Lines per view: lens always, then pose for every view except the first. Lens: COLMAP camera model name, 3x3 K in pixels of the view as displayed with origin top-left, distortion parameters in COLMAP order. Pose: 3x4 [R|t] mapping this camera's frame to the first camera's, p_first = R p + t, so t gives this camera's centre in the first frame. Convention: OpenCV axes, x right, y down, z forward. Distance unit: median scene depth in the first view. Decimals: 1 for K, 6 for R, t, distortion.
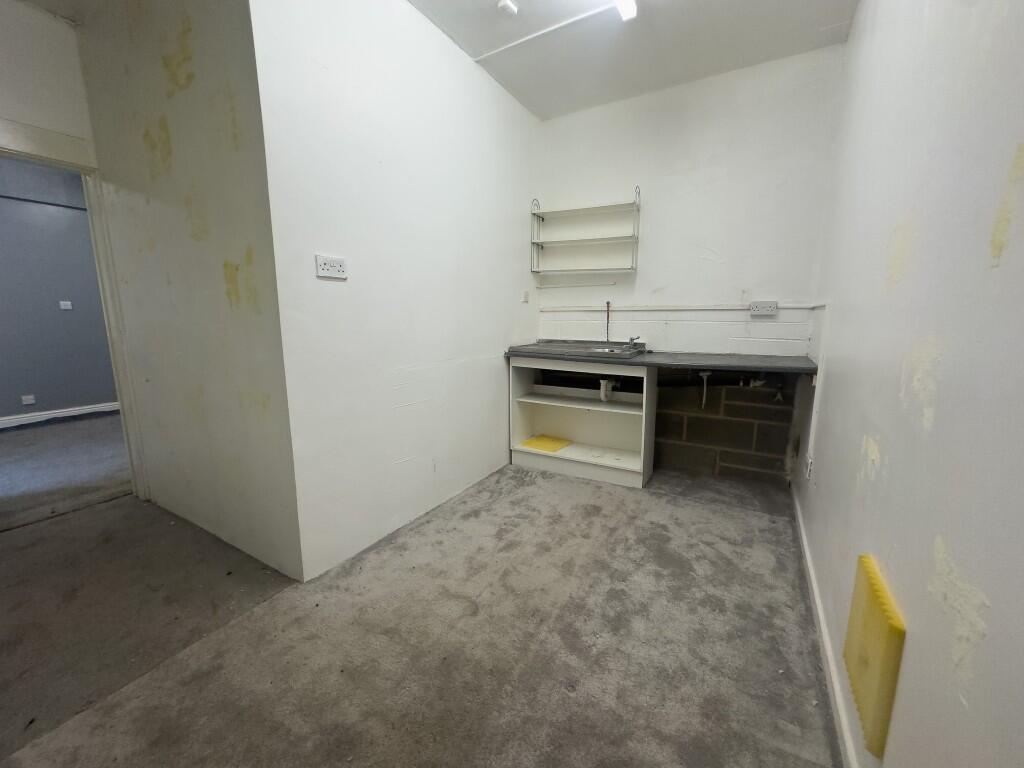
lens RADIAL K [[411.0, 0, 510.5], [0, 411.0, 384.3], [0, 0, 1]] dist [-0.006180, 0.000633]
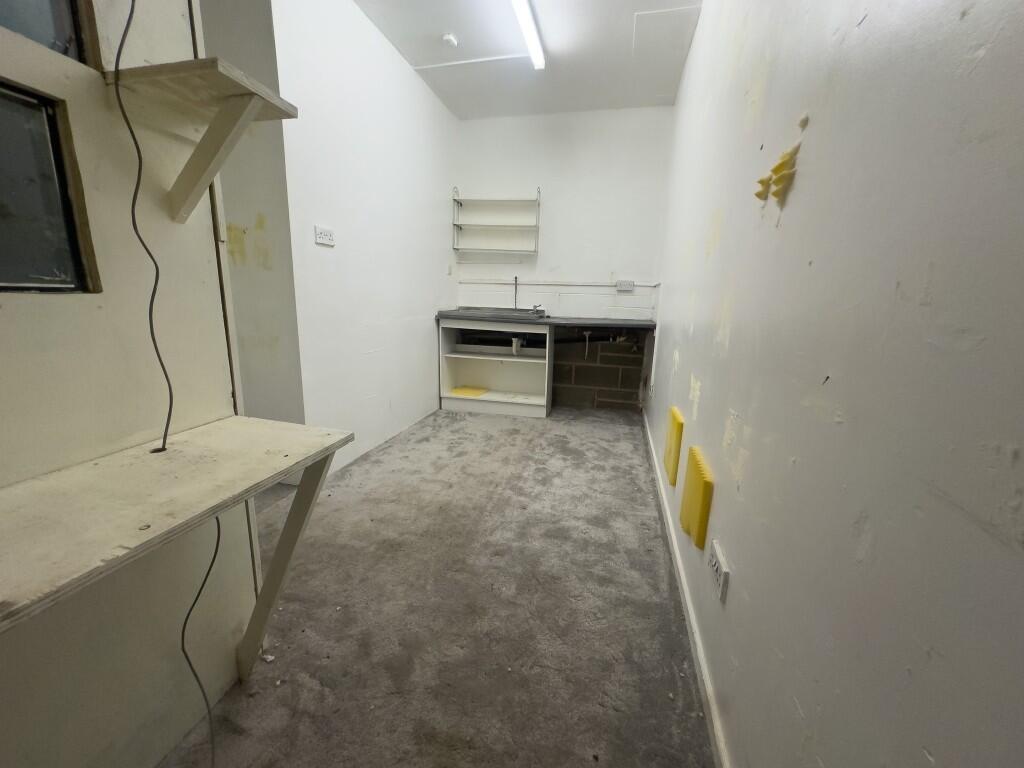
lens RADIAL K [[411.0, 0, 512.8], [0, 411.0, 384.4], [0, 0, 1]] dist [-0.006180, 0.000633]
pose [[0.958114, -0.031074, 0.284695, -0.187363], [0.017291, 0.998559, 0.050799, 0.086115], [-0.285863, -0.043749, 0.957271, -0.291307]]
